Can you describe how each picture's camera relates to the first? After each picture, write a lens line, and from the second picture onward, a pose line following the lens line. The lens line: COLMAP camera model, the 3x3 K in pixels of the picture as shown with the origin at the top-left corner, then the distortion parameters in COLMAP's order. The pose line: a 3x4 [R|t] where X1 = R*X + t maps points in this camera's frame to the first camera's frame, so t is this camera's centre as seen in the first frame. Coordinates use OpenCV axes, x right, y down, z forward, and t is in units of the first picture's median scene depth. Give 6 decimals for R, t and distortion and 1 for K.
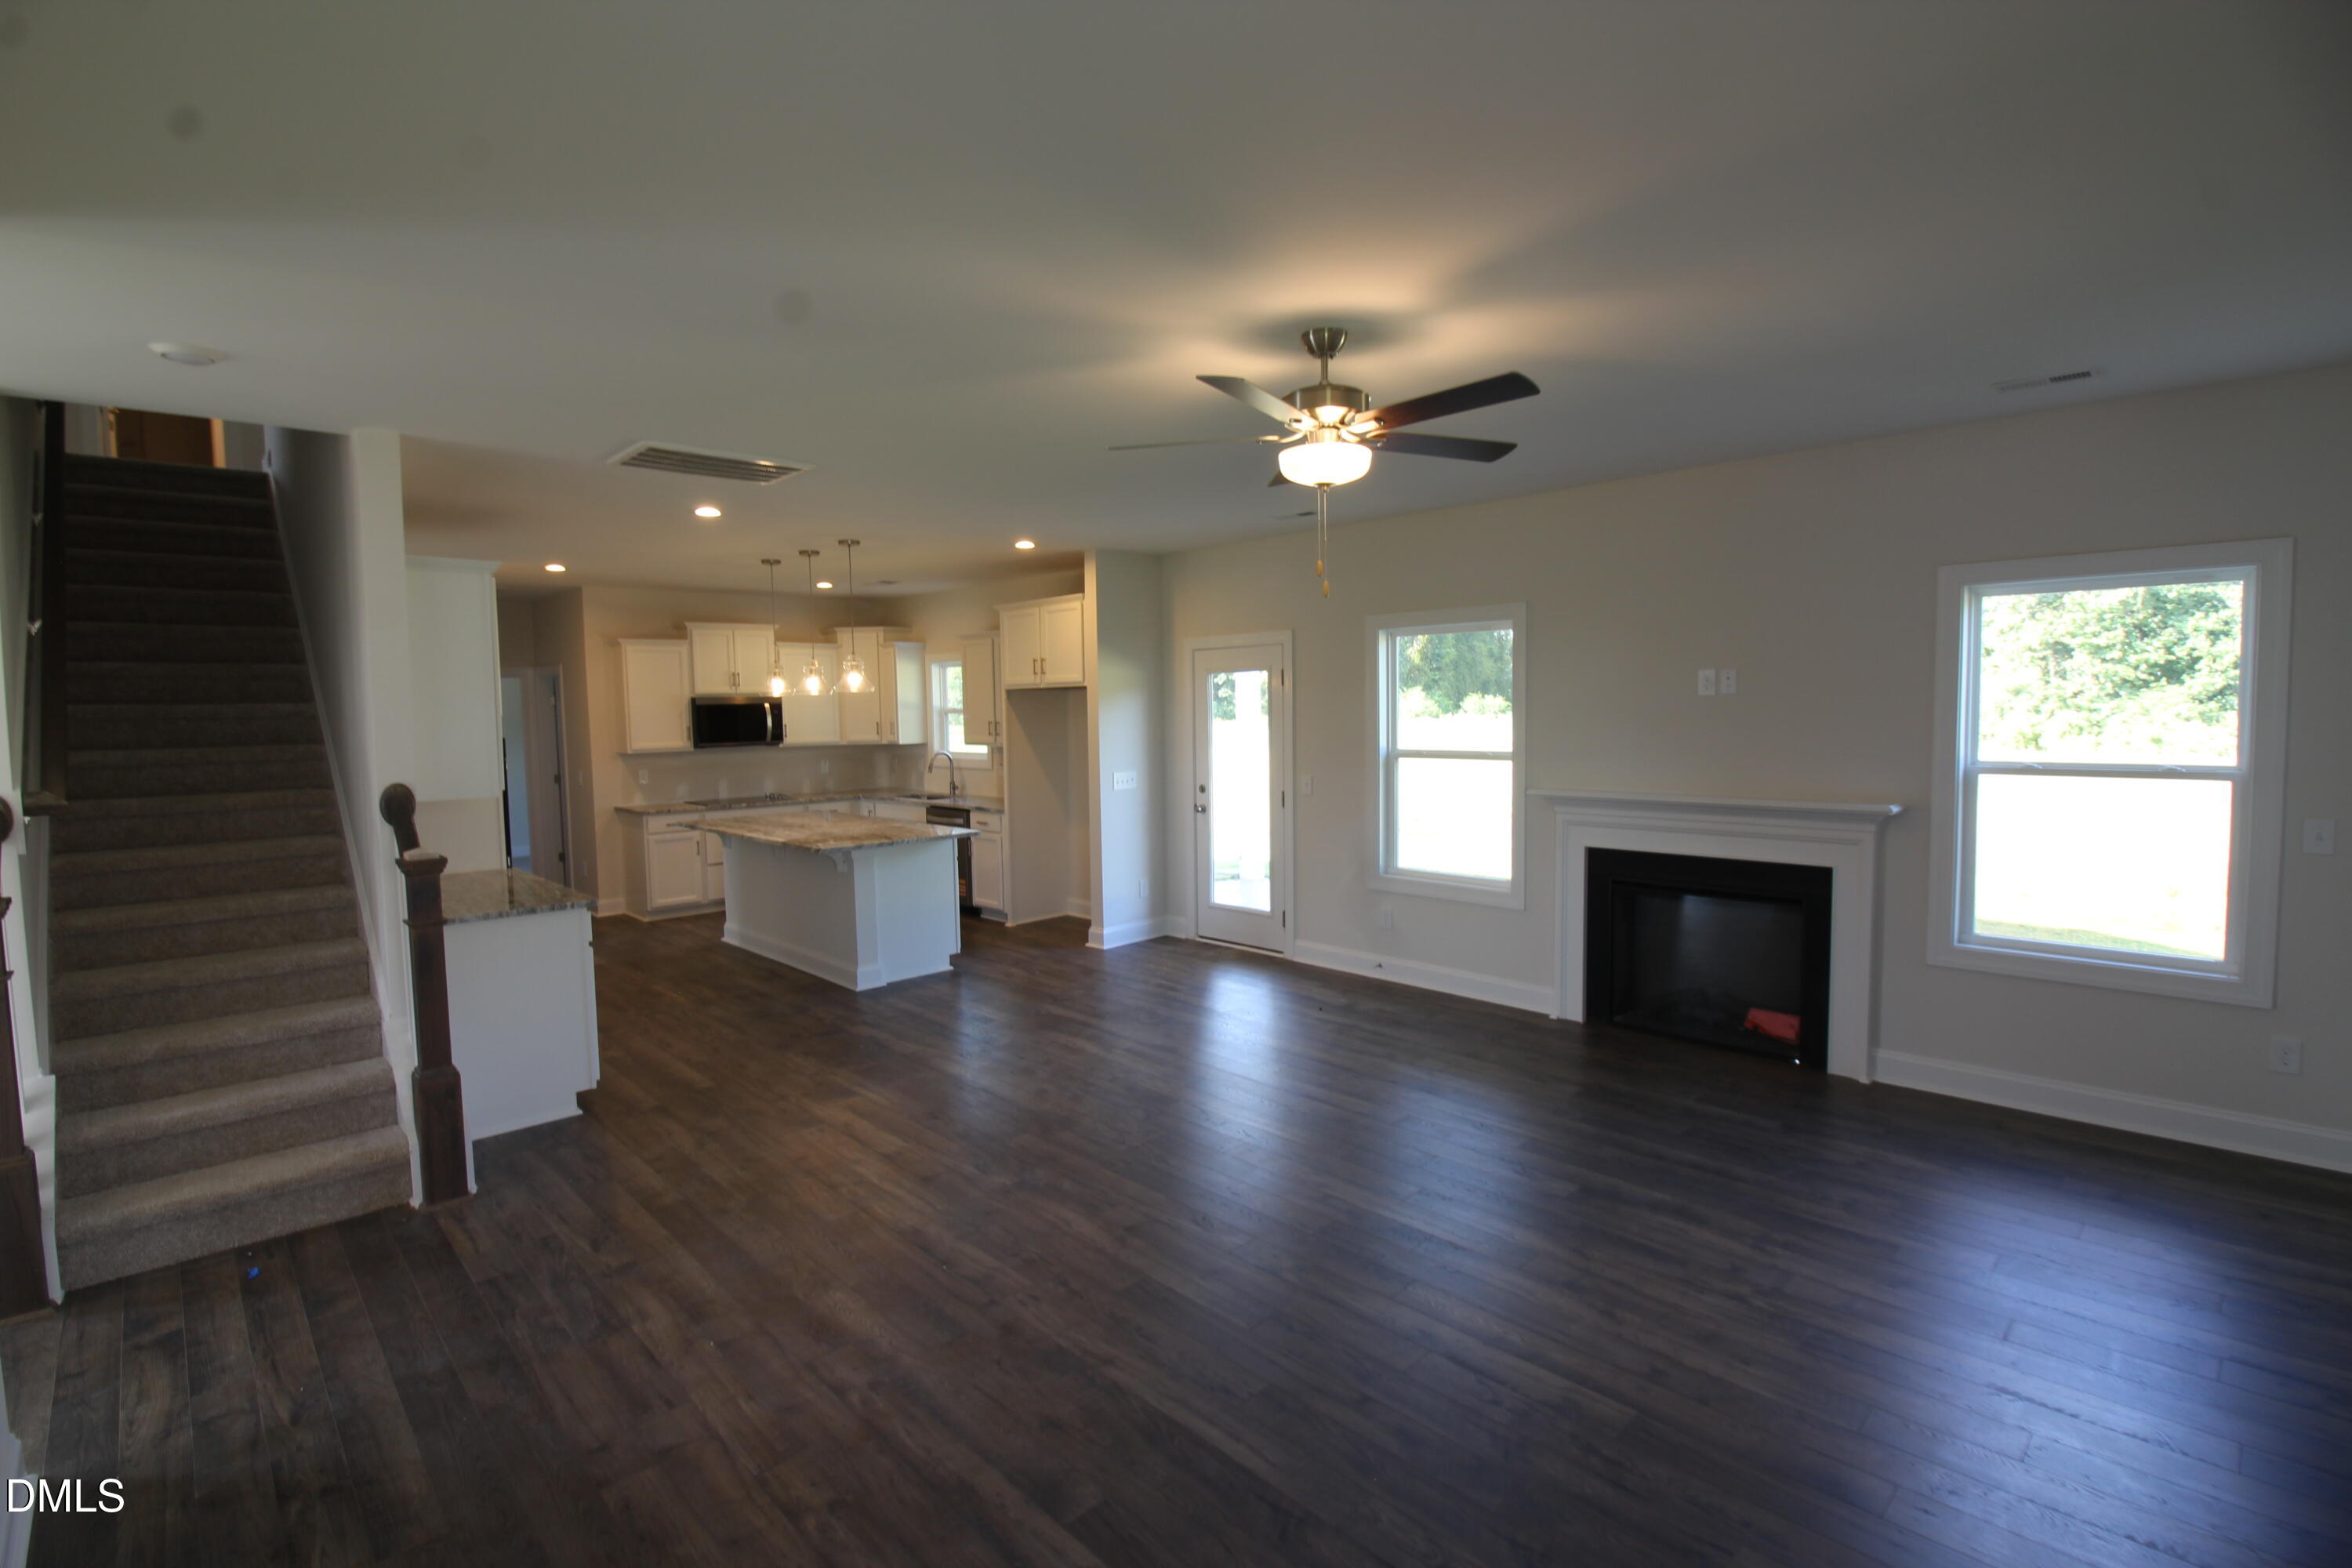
lens RADIAL K [[1087.7, 0, 1159.2], [0, 1087.7, 774.5], [0, 0, 1]] dist [0.001350, -0.014869]
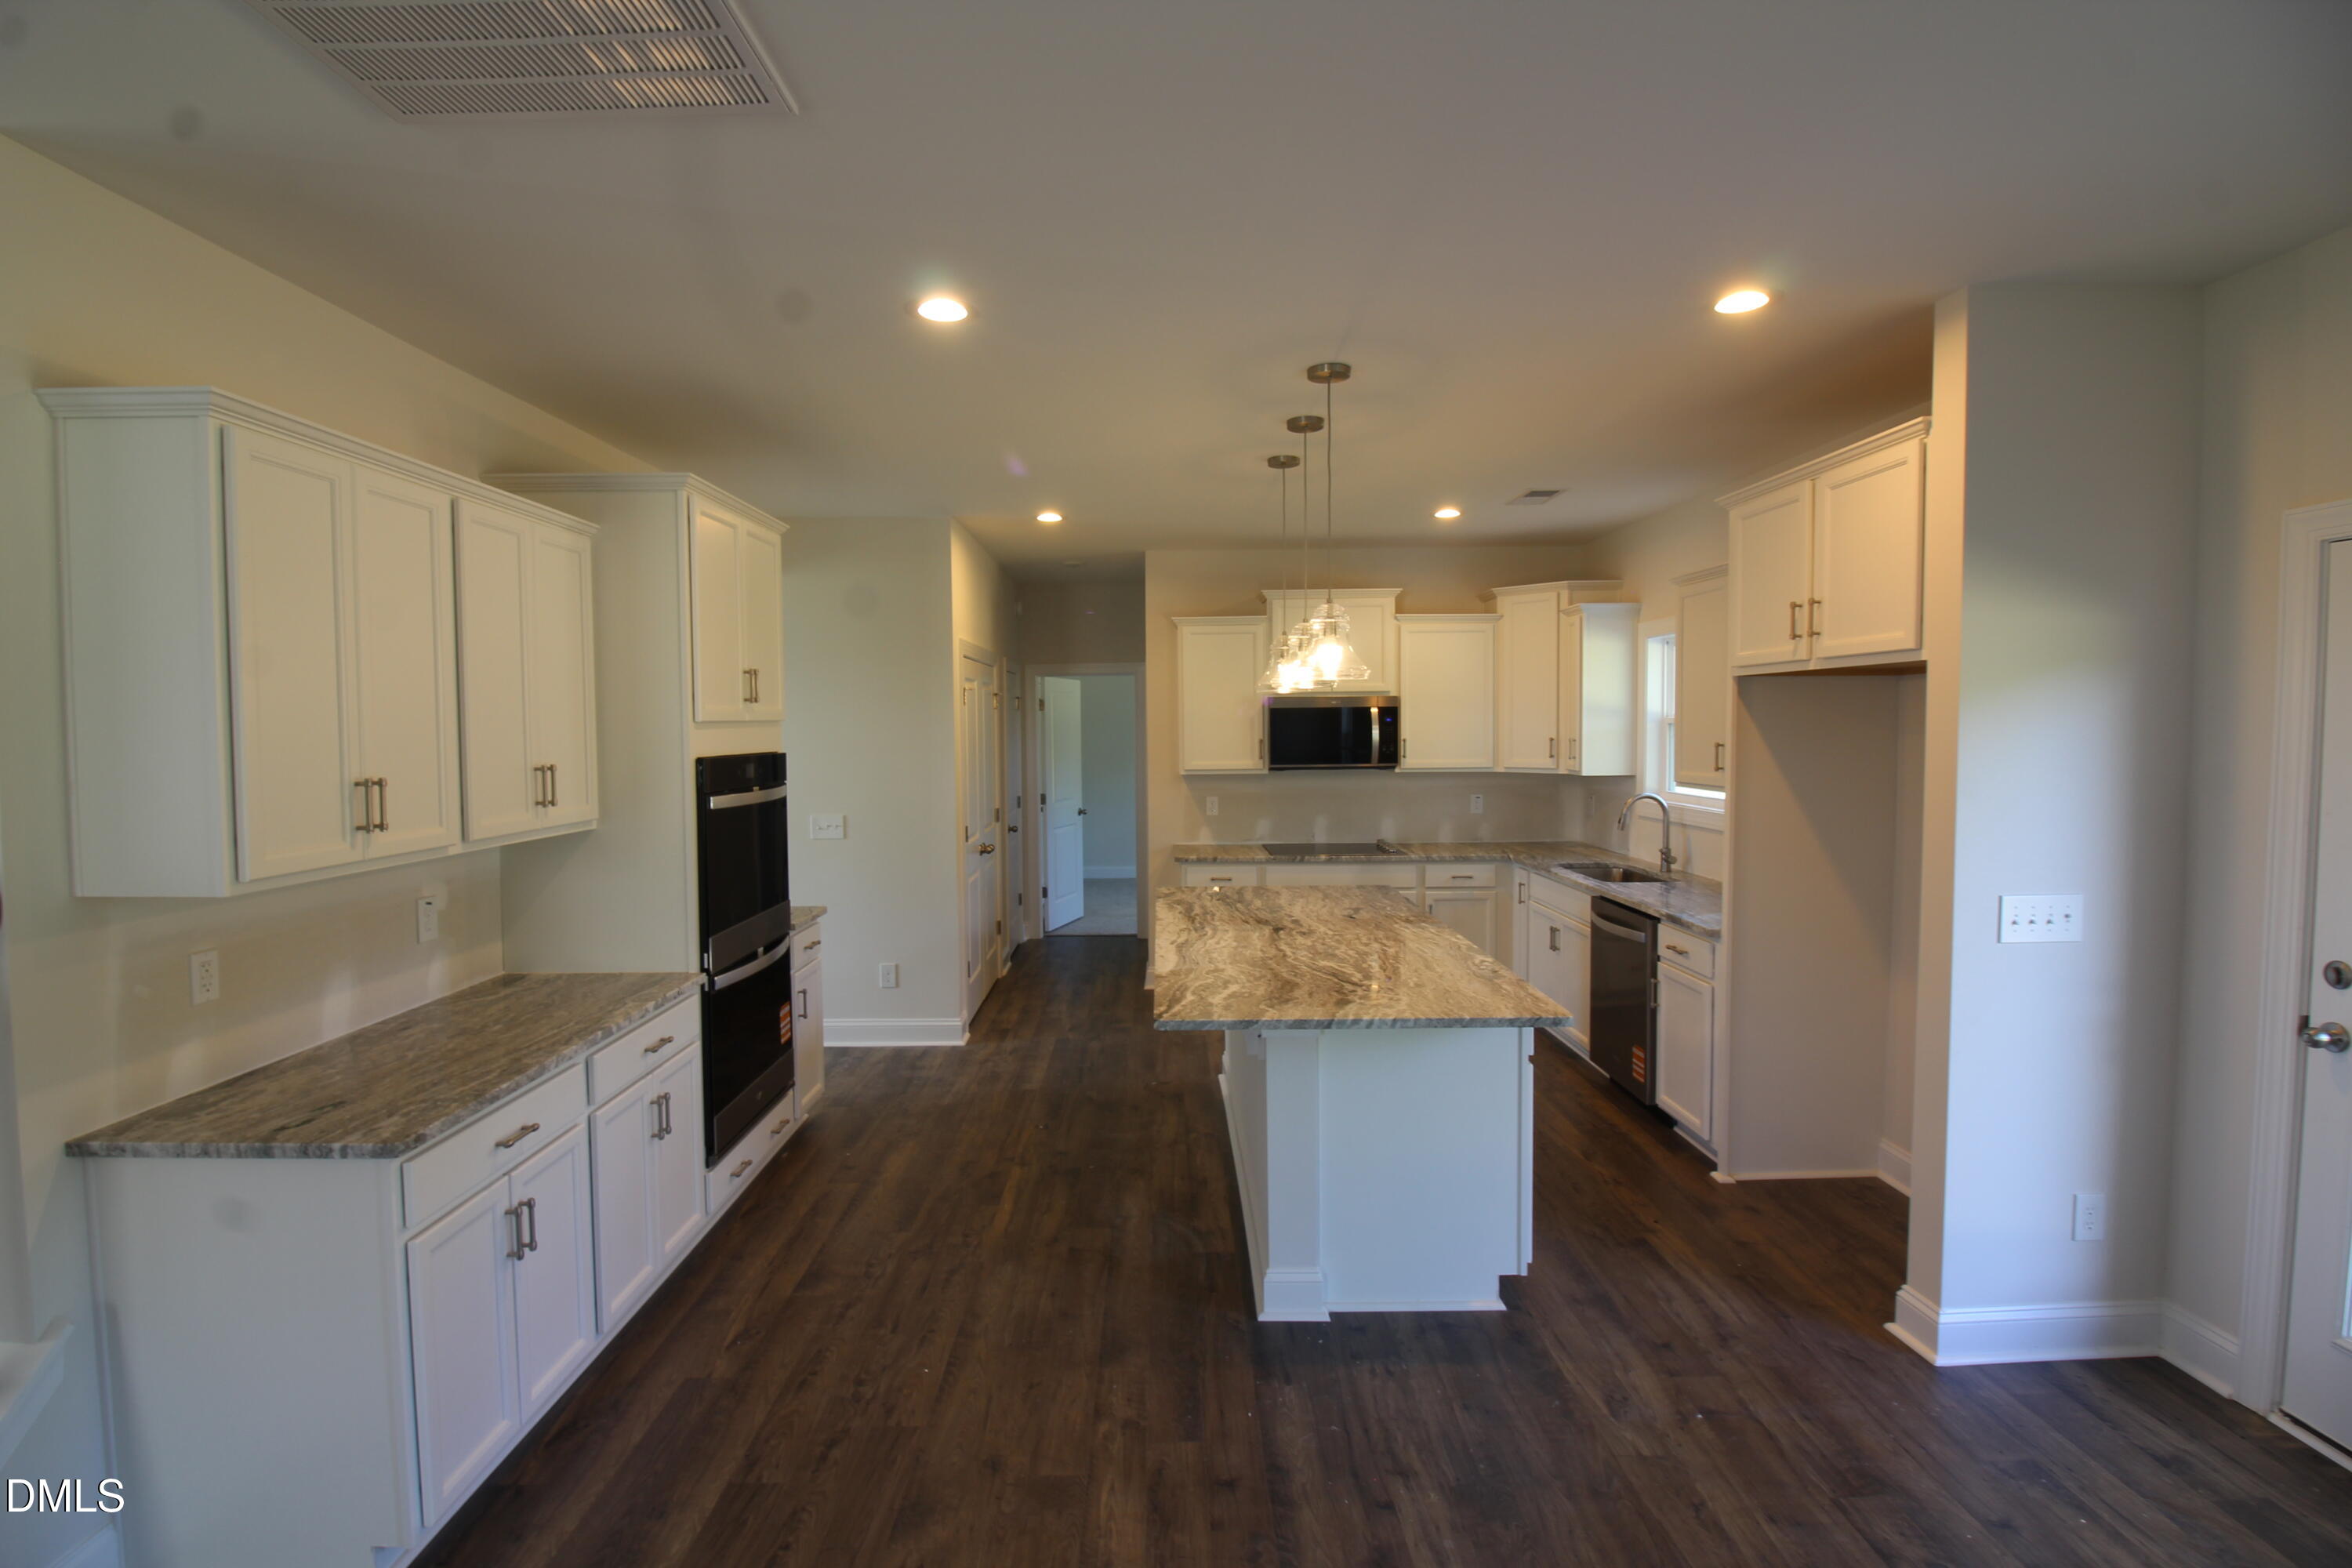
lens RADIAL K [[1087.7, 0, 1159.2], [0, 1087.7, 774.5], [0, 0, 1]] dist [0.001350, -0.014869]
pose [[0.727994, 0.044669, -0.684127, -0.000975], [-0.048854, 0.998718, 0.013224, -0.033001], [0.683841, 0.023795, 0.729243, 0.535639]]
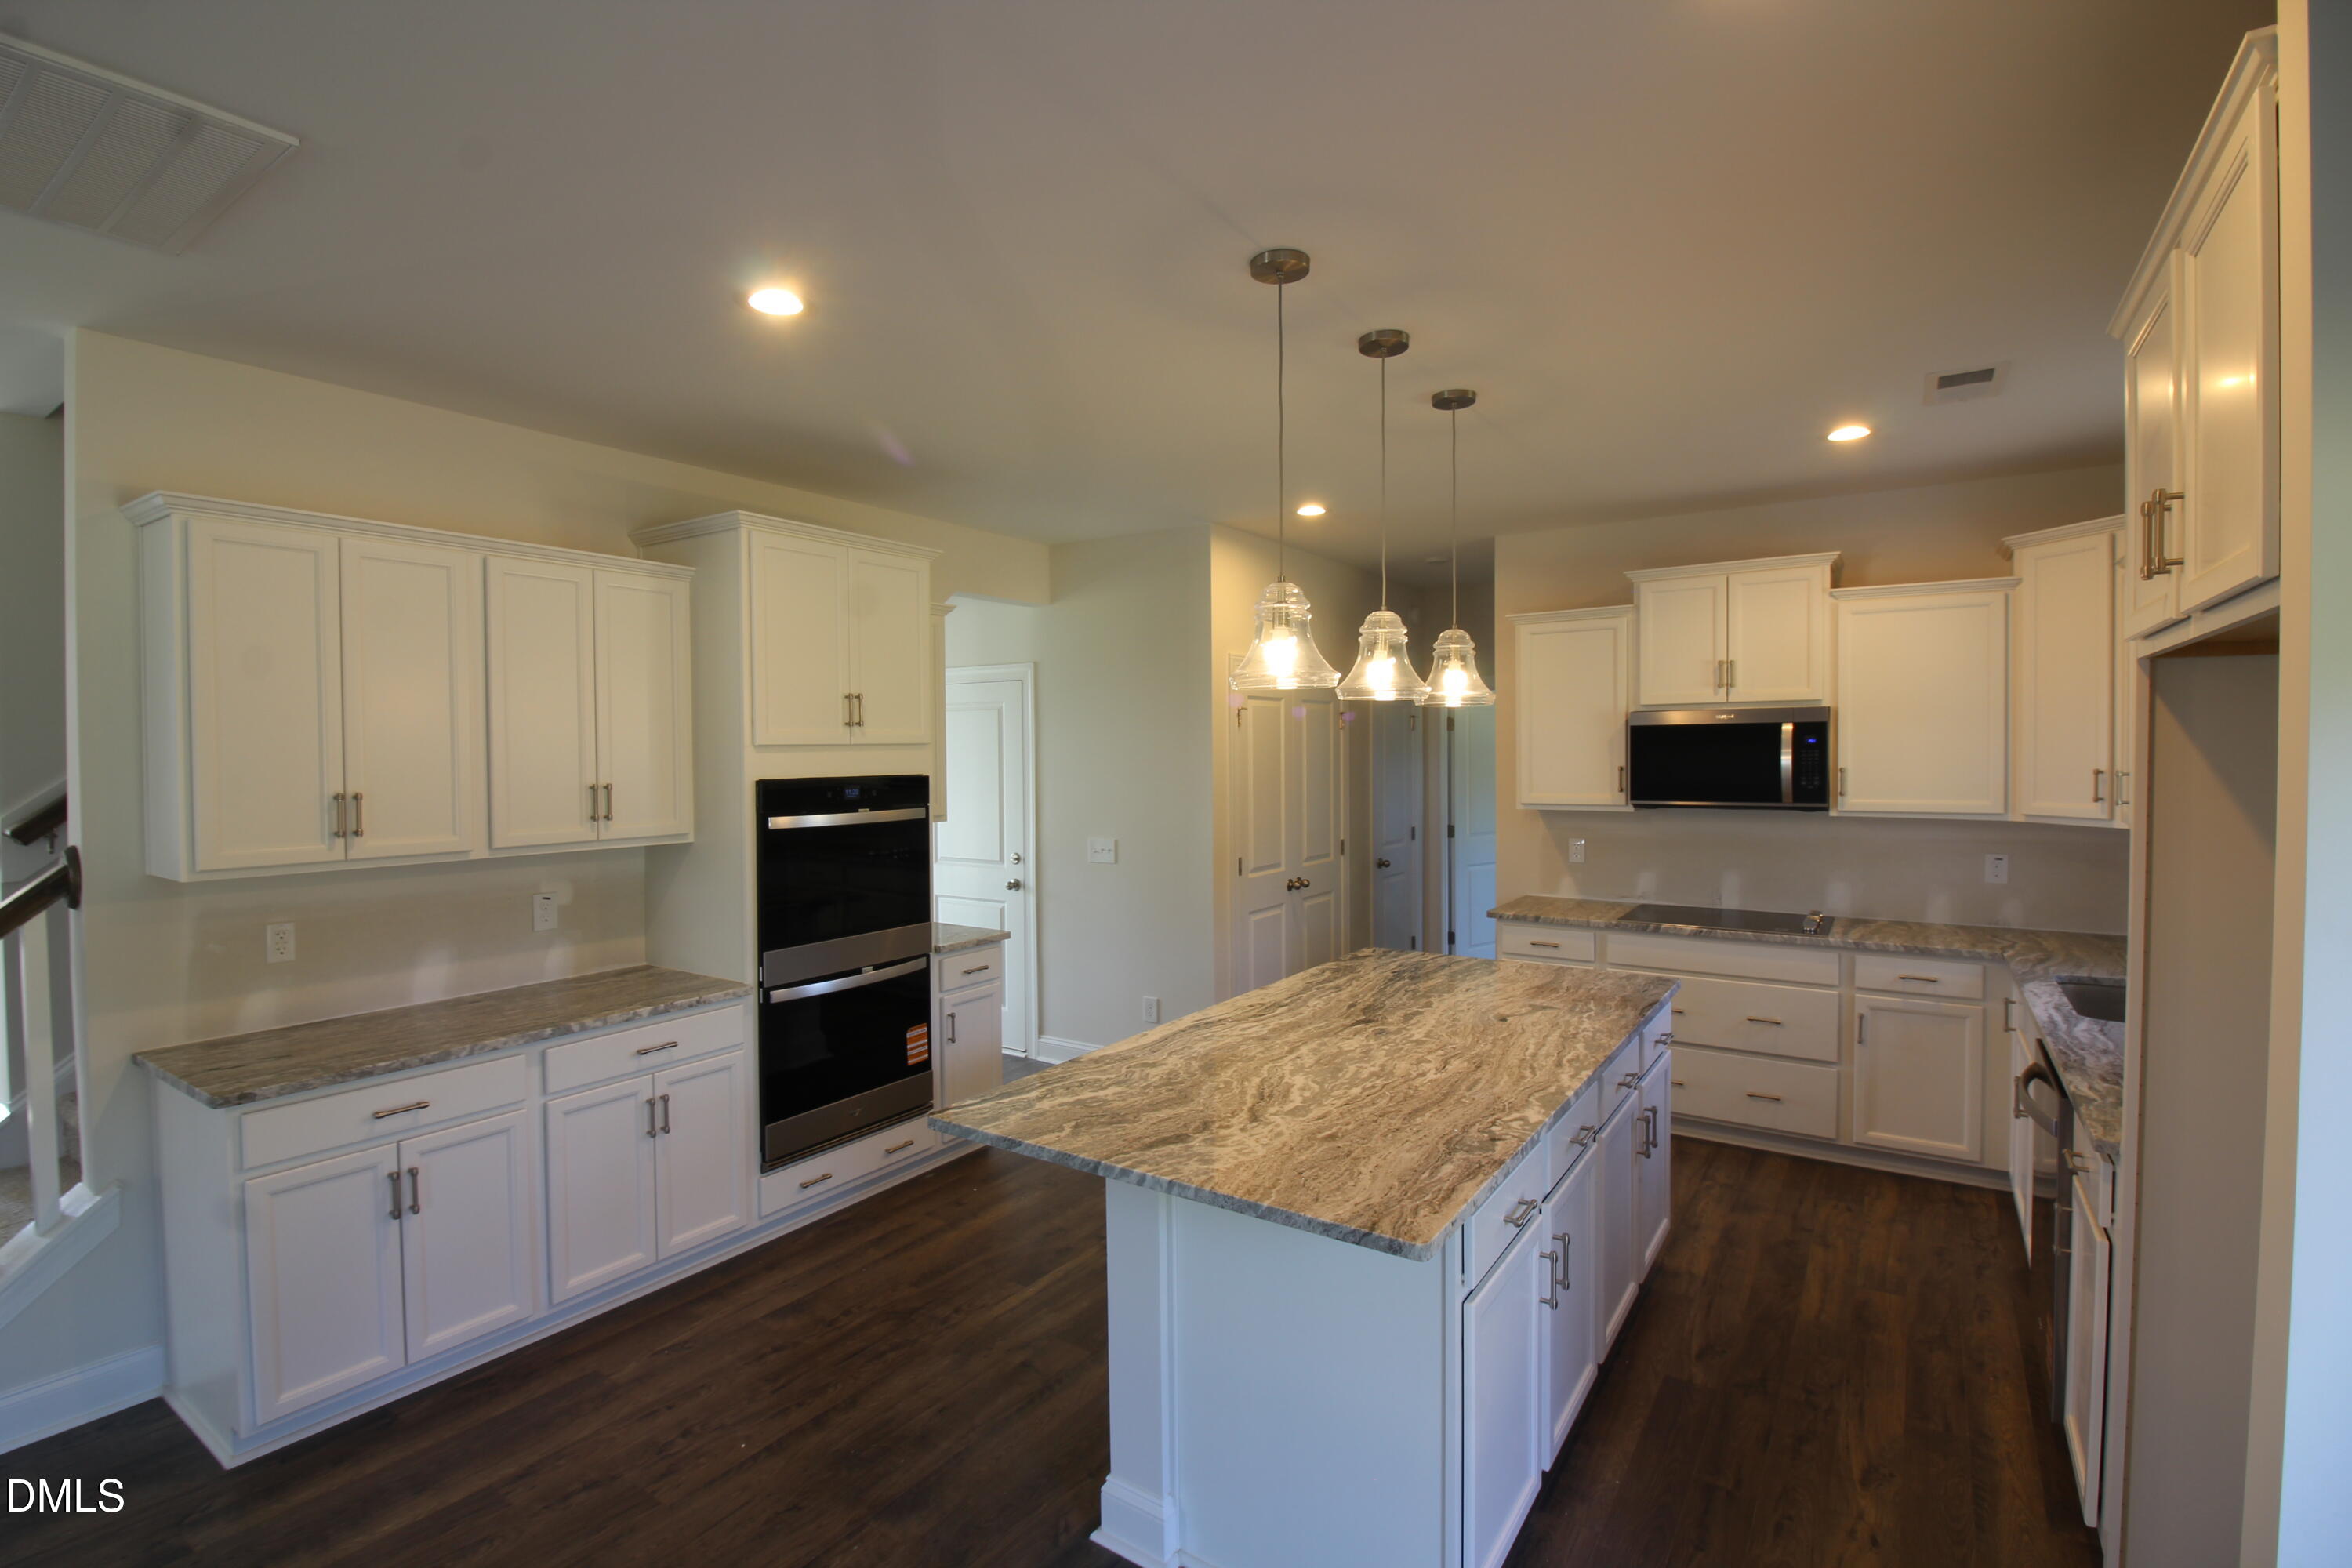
lens RADIAL K [[1087.7, 0, 1159.2], [0, 1087.7, 774.5], [0, 0, 1]] dist [0.001350, -0.014869]
pose [[0.211684, 0.039257, -0.976549, 0.050055], [-0.058588, 0.997906, 0.027416, -0.049820], [0.975581, 0.051411, 0.213541, 0.798139]]
